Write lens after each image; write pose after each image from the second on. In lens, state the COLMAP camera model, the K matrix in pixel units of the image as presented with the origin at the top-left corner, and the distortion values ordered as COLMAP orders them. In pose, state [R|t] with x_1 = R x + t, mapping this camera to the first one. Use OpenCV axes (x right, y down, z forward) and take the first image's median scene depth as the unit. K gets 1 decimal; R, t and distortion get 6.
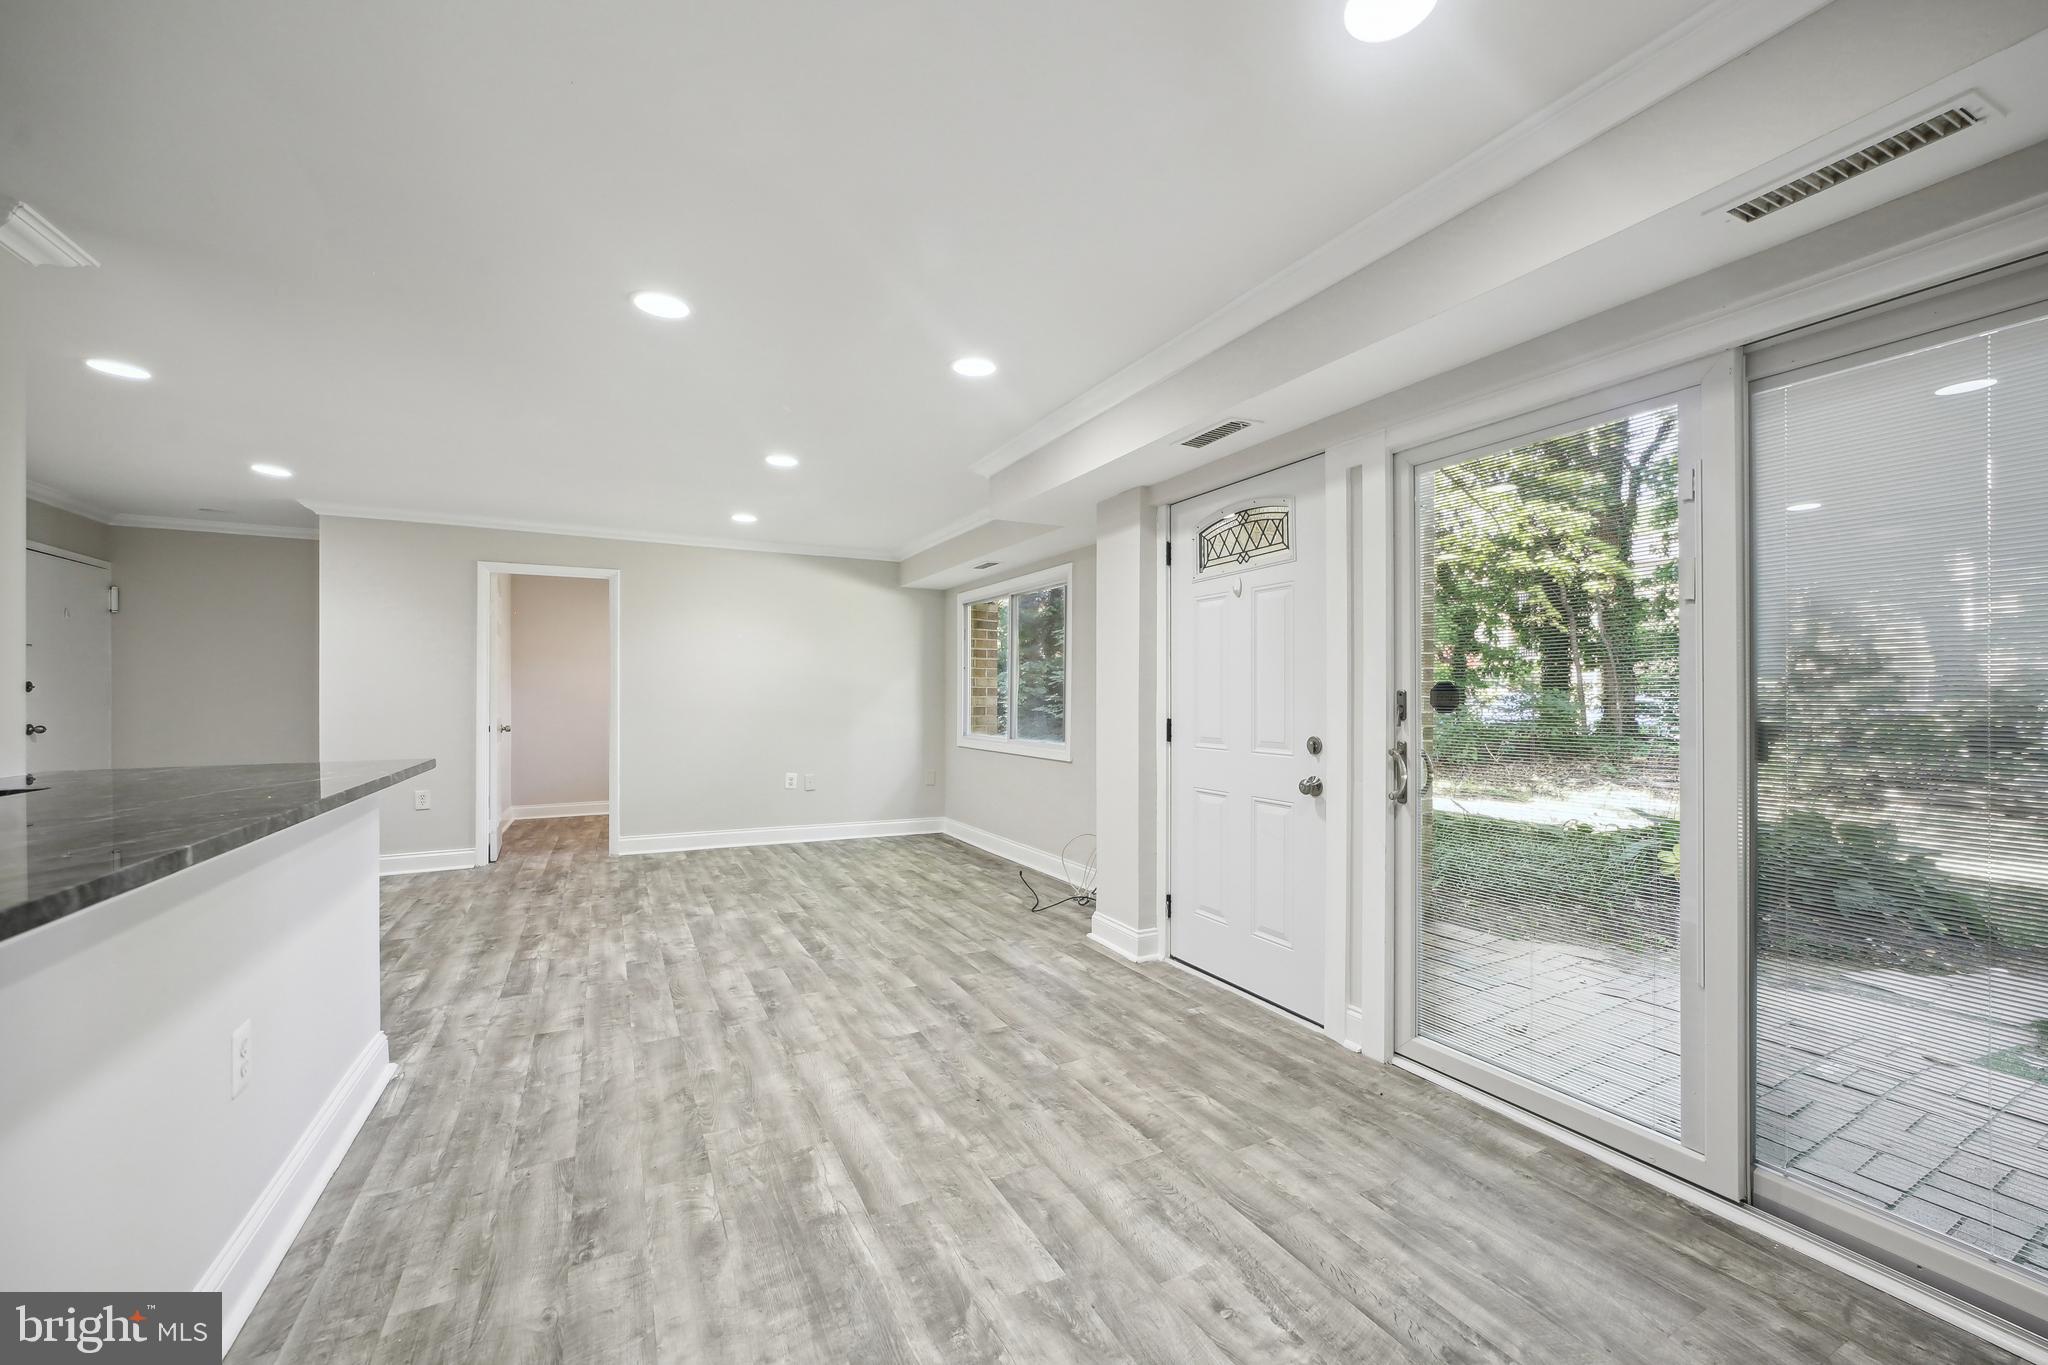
lens RADIAL K [[808.2, 0, 1045.4], [0, 808.2, 703.2], [0, 0, 1]] dist [-0.028243, 0.010198]
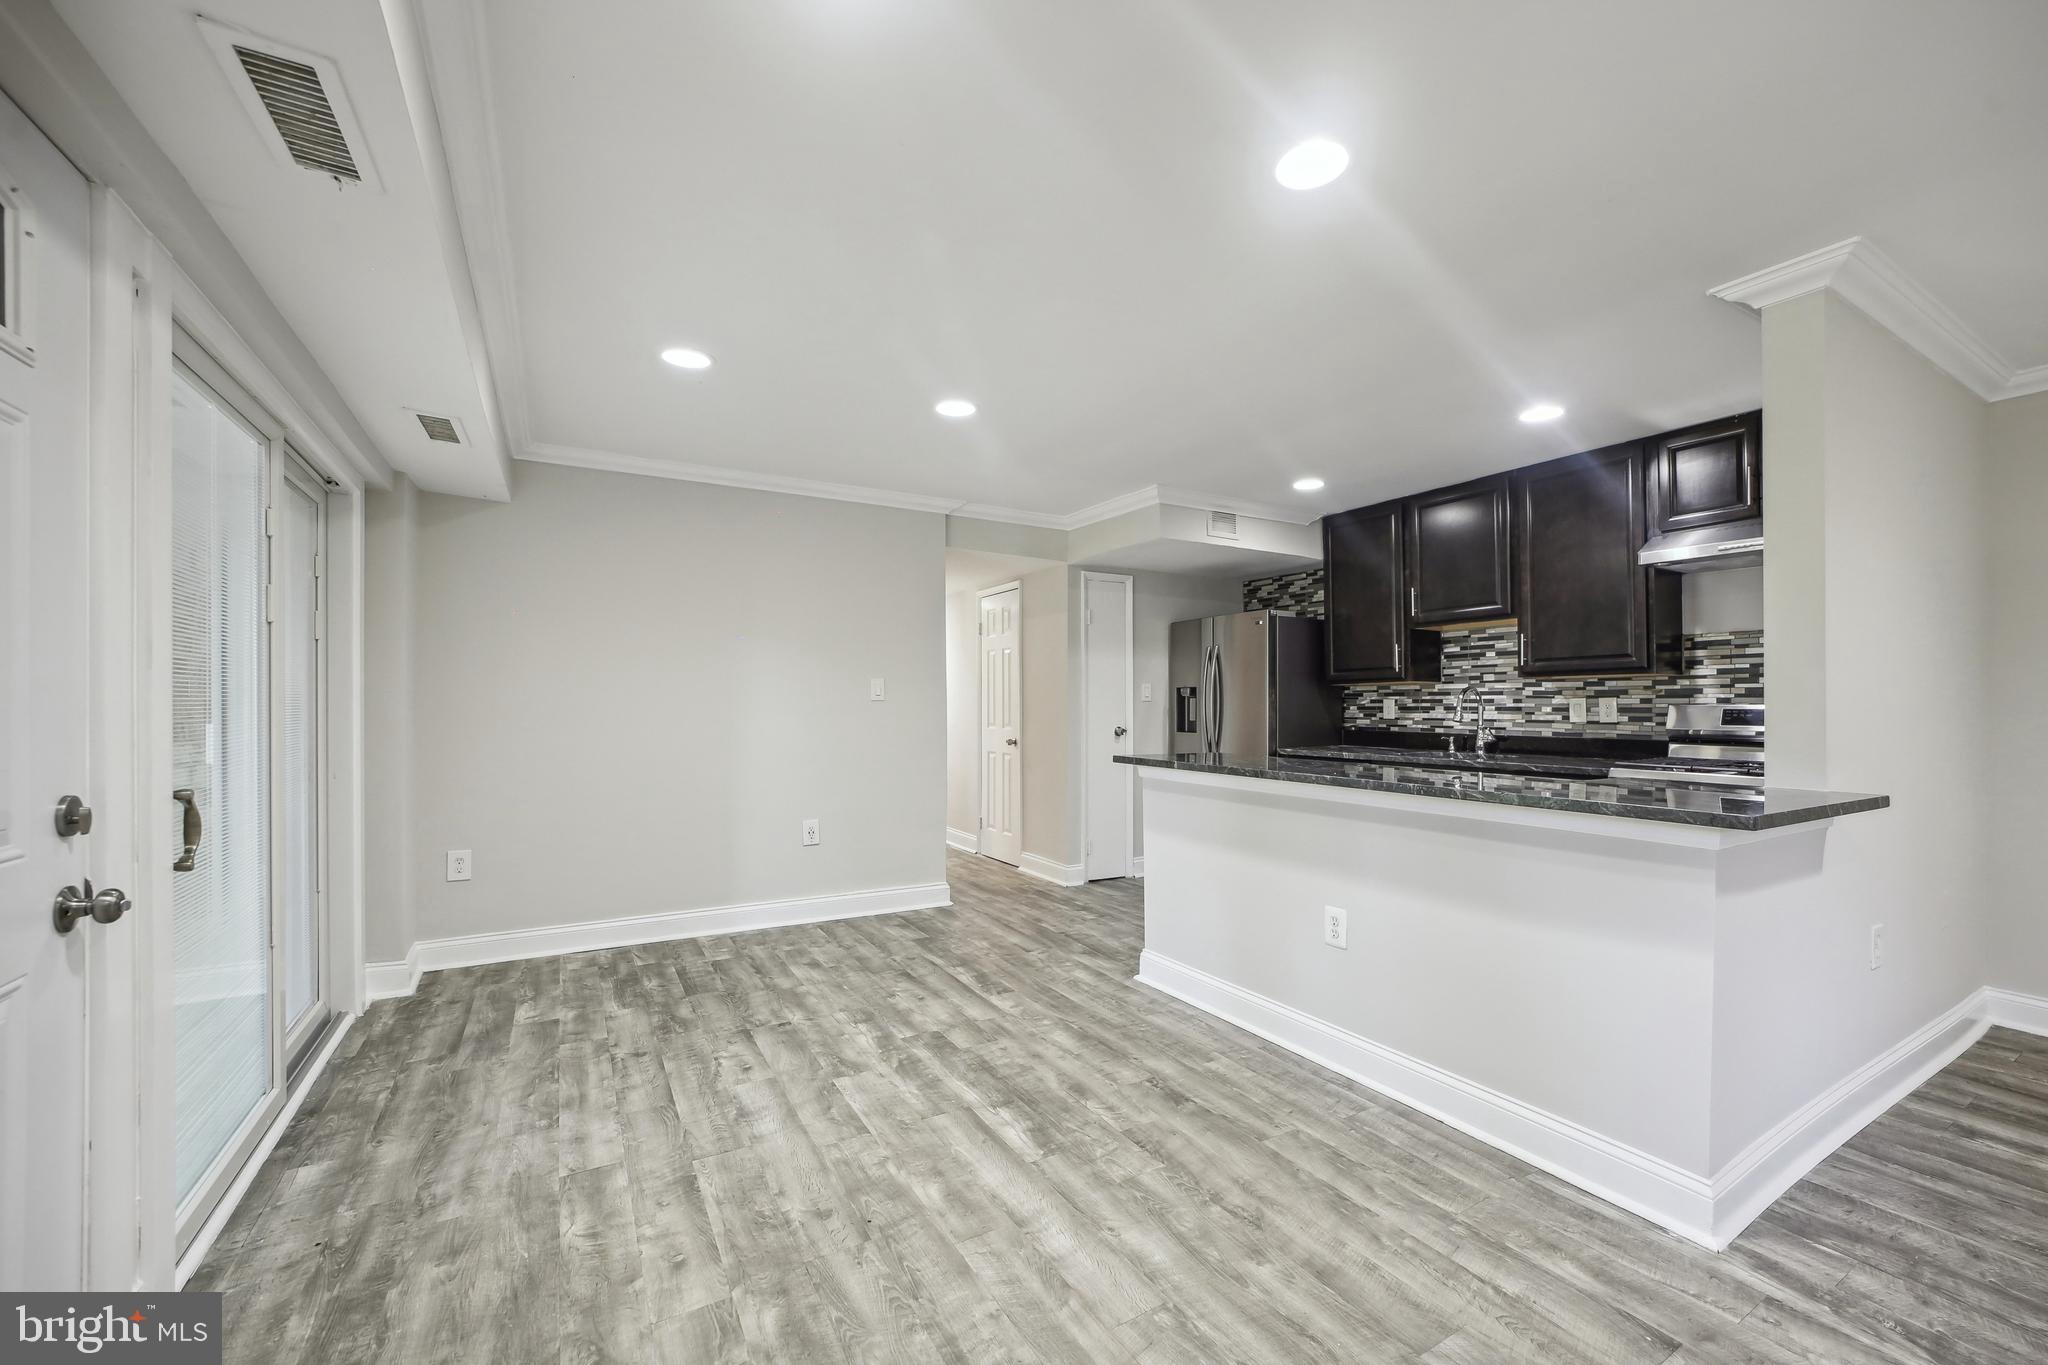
lens RADIAL K [[808.2, 0, 1041.3], [0, 808.2, 715.0], [0, 0, 1]] dist [-0.028243, 0.010198]
pose [[-0.999146, -0.003654, -0.041149, -0.174716], [-0.004548, 0.999755, 0.021647, -0.015485], [0.041060, 0.021815, -0.998918, 1.423401]]
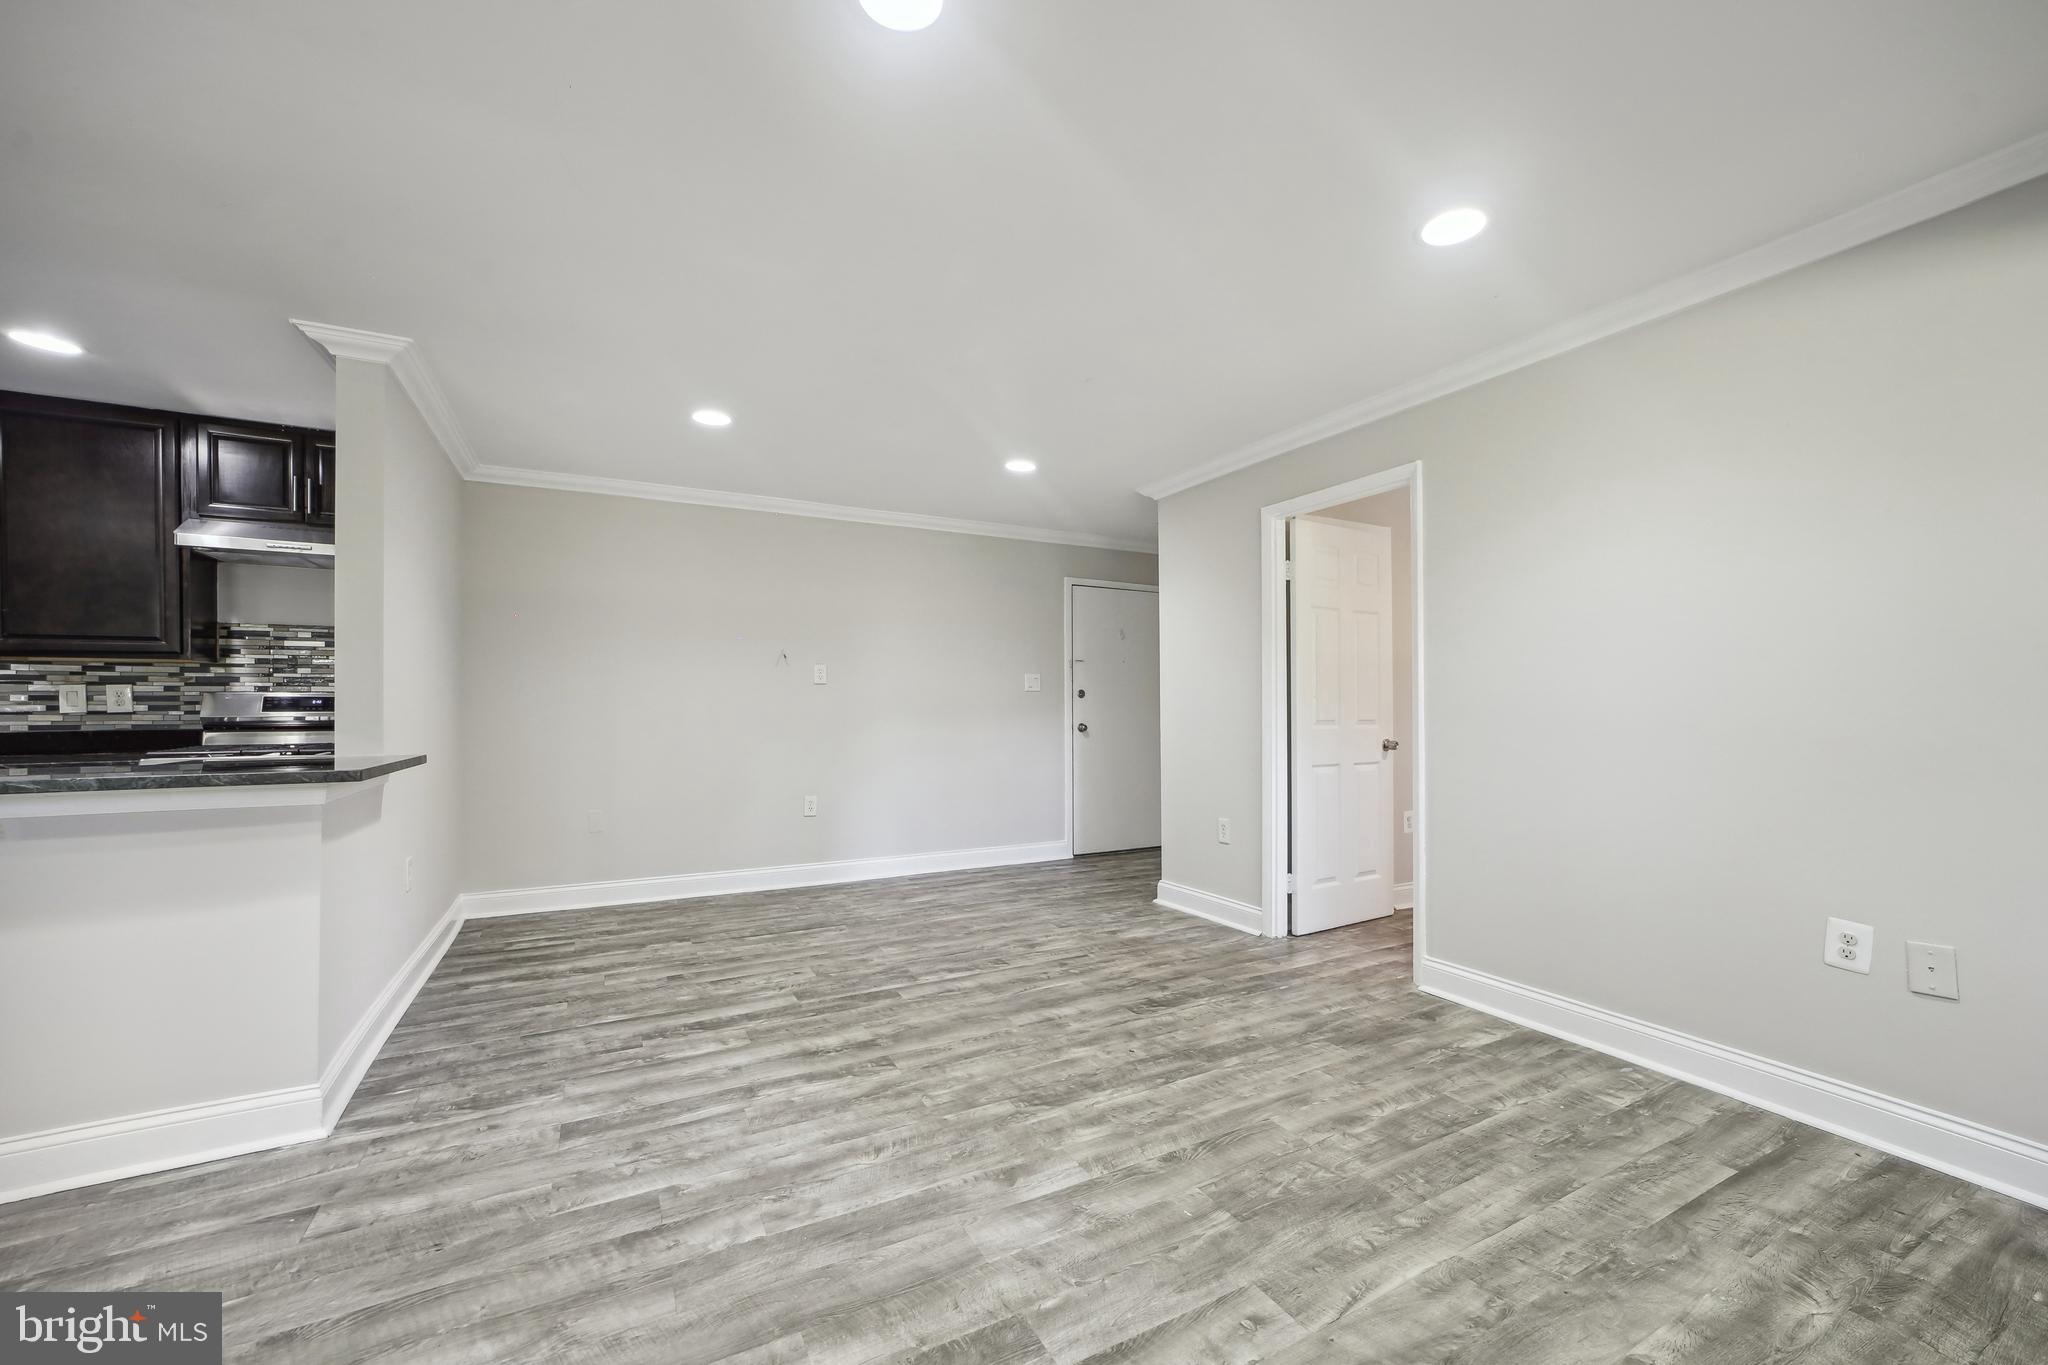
lens RADIAL K [[808.2, 0, 1044.0], [0, 808.2, 698.1], [0, 0, 1]] dist [-0.028243, 0.010198]
pose [[0.003687, -0.012228, -0.999918, 0.013791], [-0.007598, 0.999896, -0.012256, 0.004801], [0.999964, 0.007642, 0.003594, 1.504145]]
